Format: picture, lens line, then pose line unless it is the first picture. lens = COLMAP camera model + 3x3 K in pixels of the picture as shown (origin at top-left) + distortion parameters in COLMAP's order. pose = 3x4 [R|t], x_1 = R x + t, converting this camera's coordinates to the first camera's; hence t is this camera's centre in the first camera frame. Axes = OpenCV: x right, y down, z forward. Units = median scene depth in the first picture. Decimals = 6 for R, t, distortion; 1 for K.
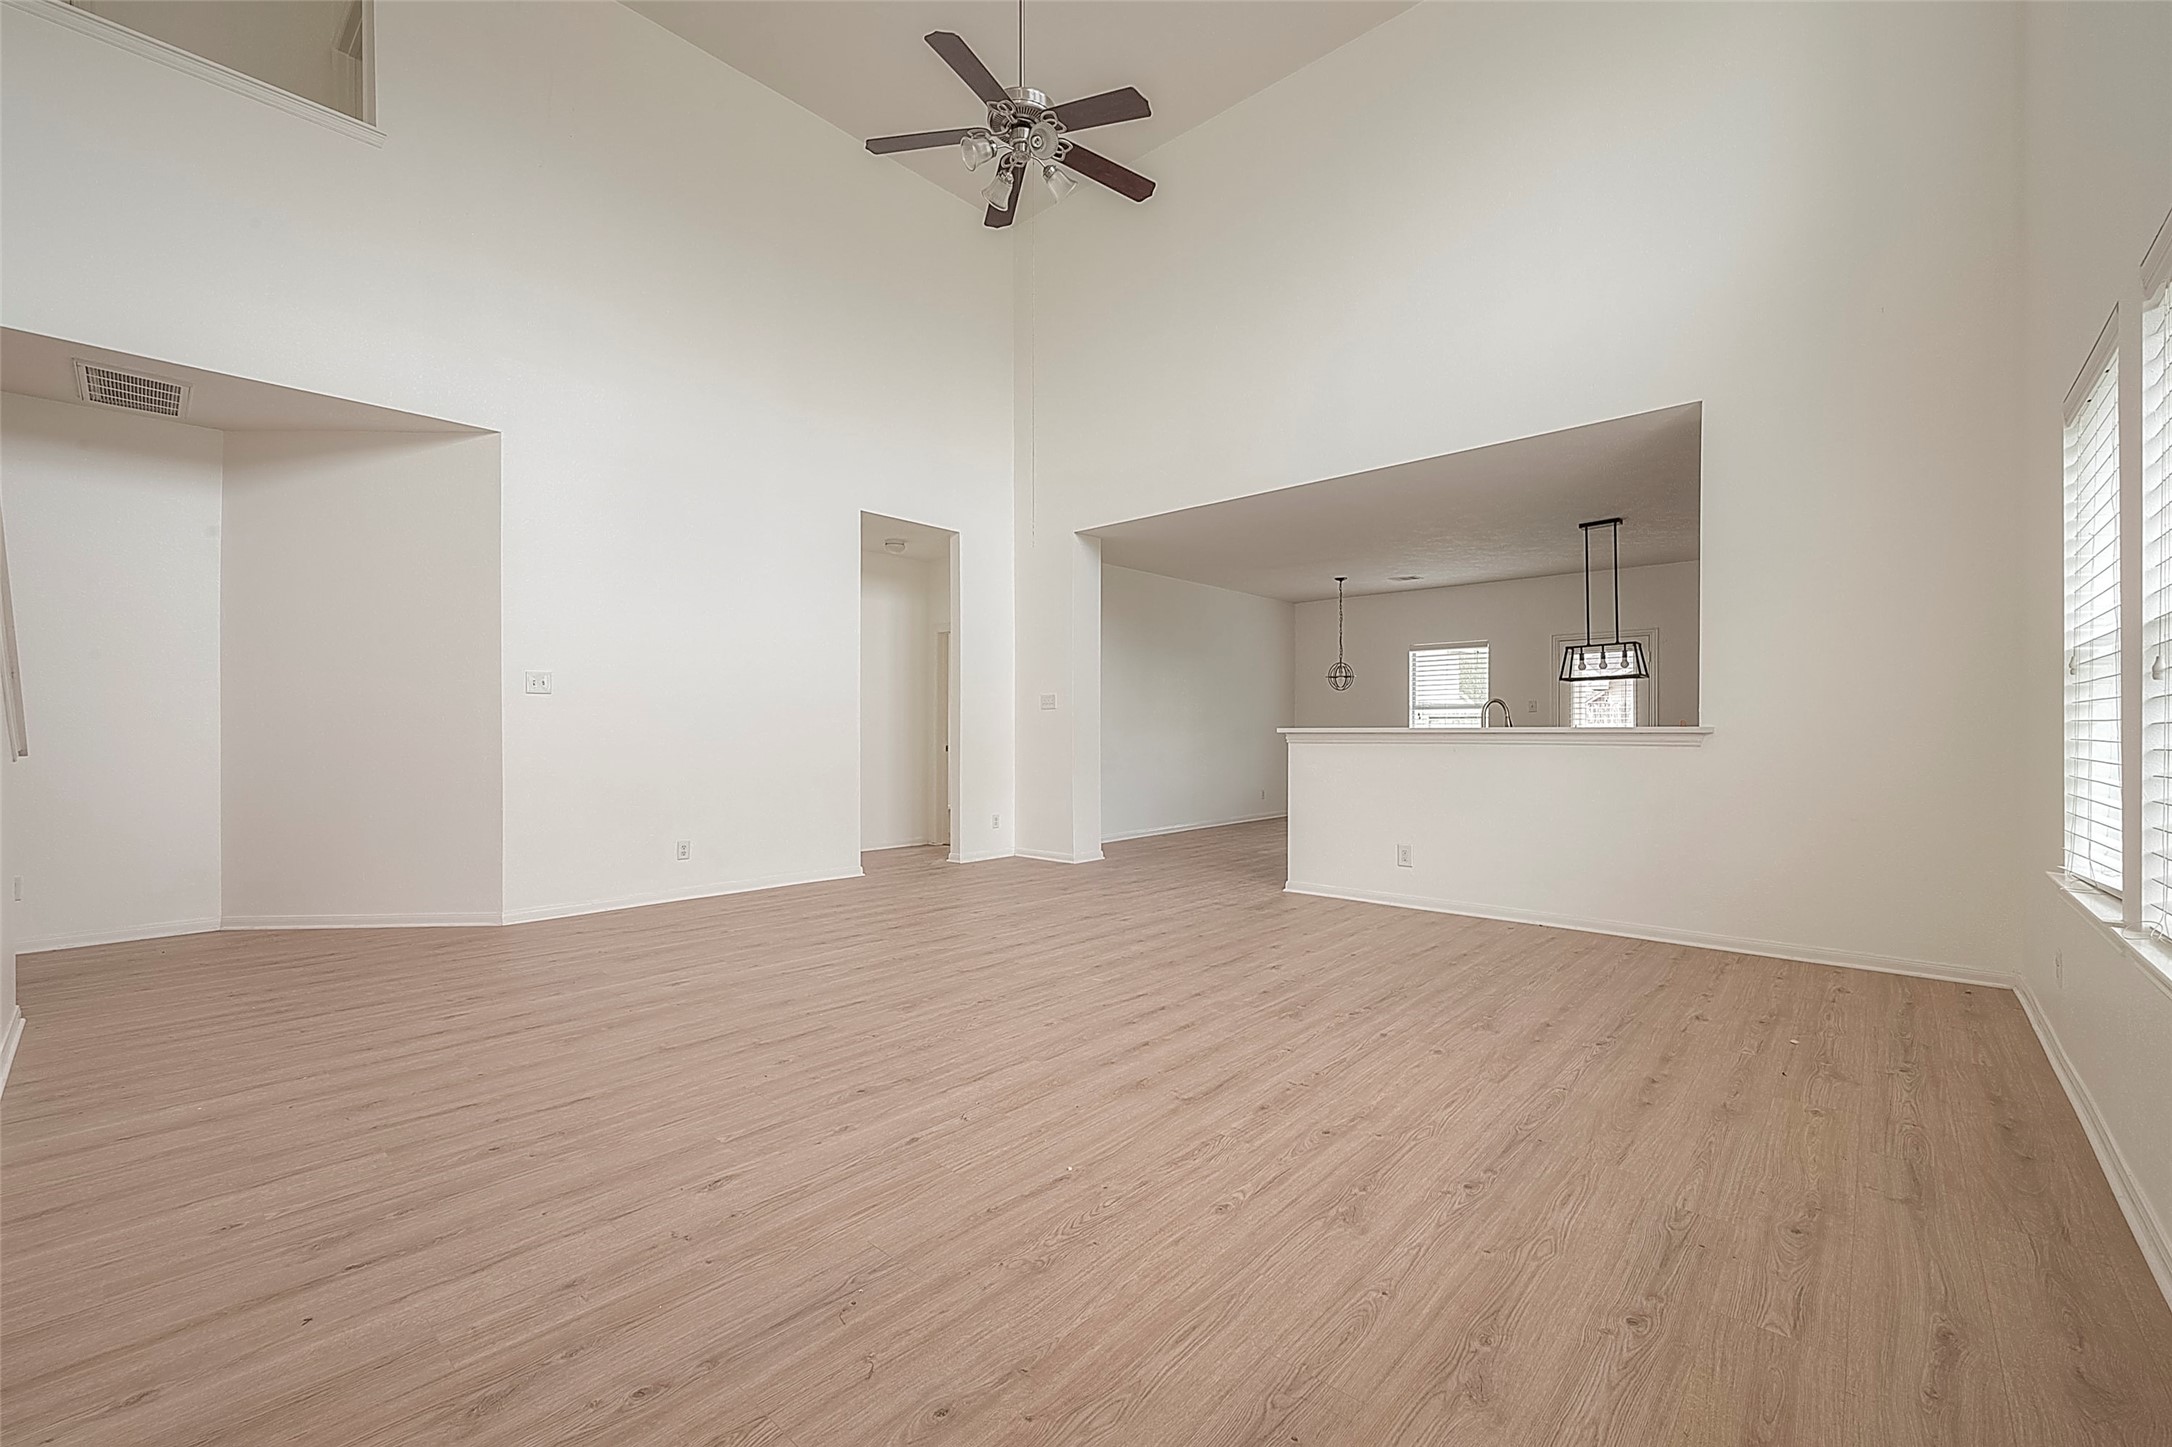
lens RADIAL K [[860.6, 0, 1078.5], [0, 860.6, 726.9], [0, 0, 1]] dist [-0.000601, -0.000206]
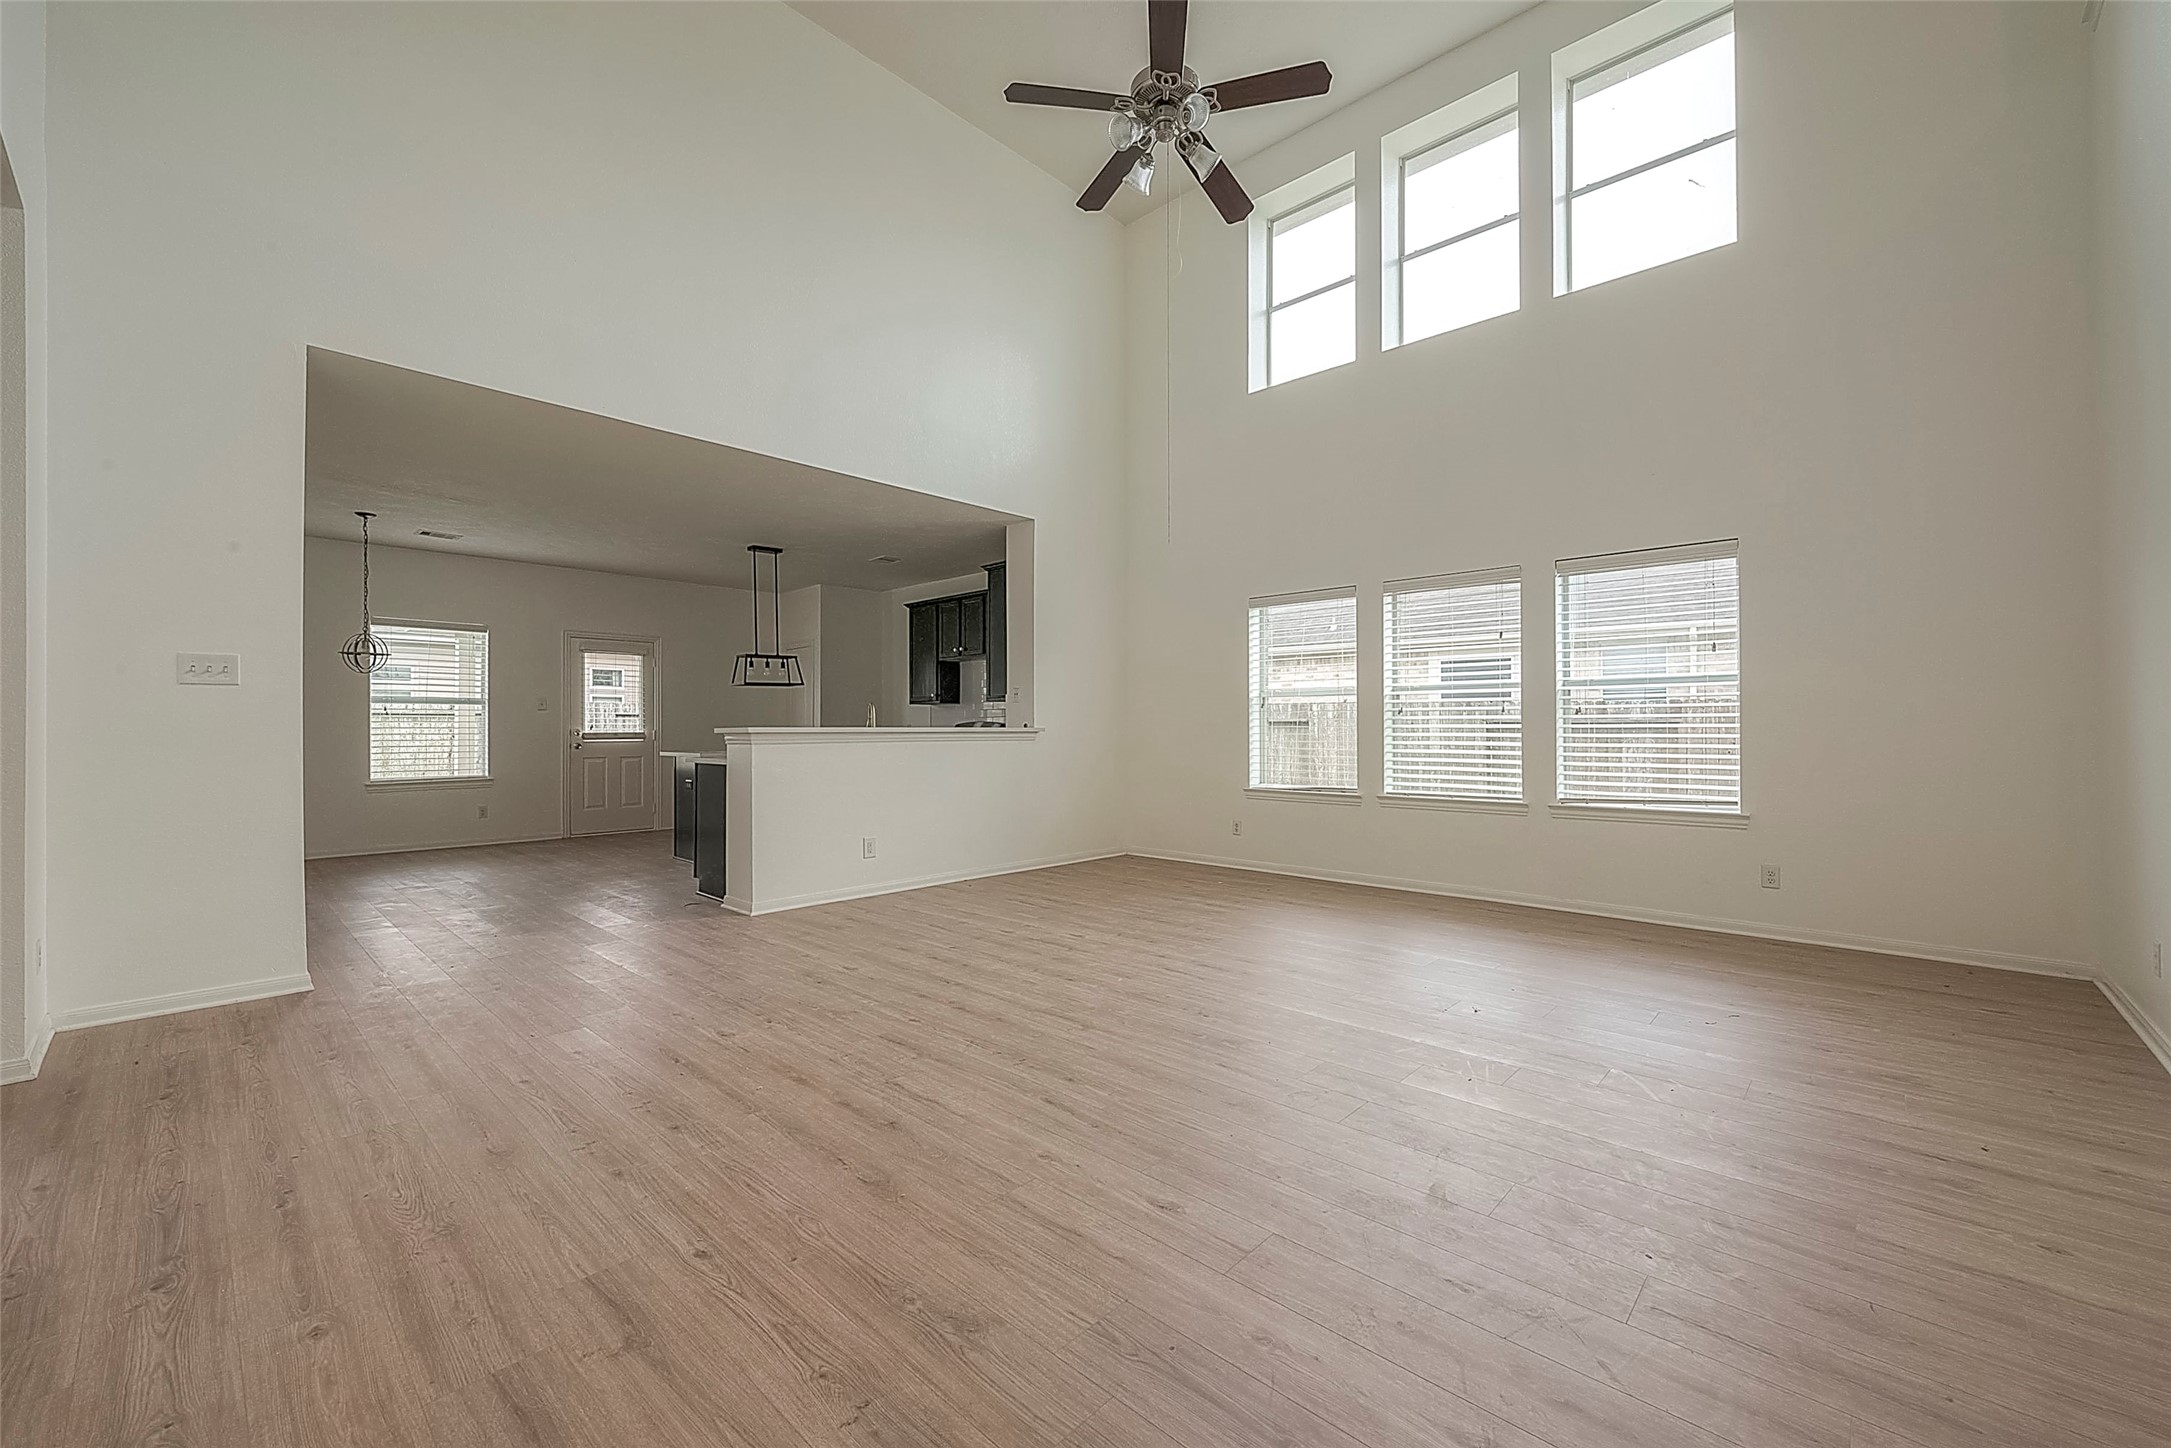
lens RADIAL K [[873.2, 0, 1075.8], [0, 873.2, 717.8], [0, 0, 1]] dist [0.002165, 0.000576]
pose [[0.026071, 0.013509, 0.999569, -0.978380], [-0.003047, 0.999905, -0.013434, 0.003580], [-0.999655, -0.002695, 0.026110, 1.008498]]
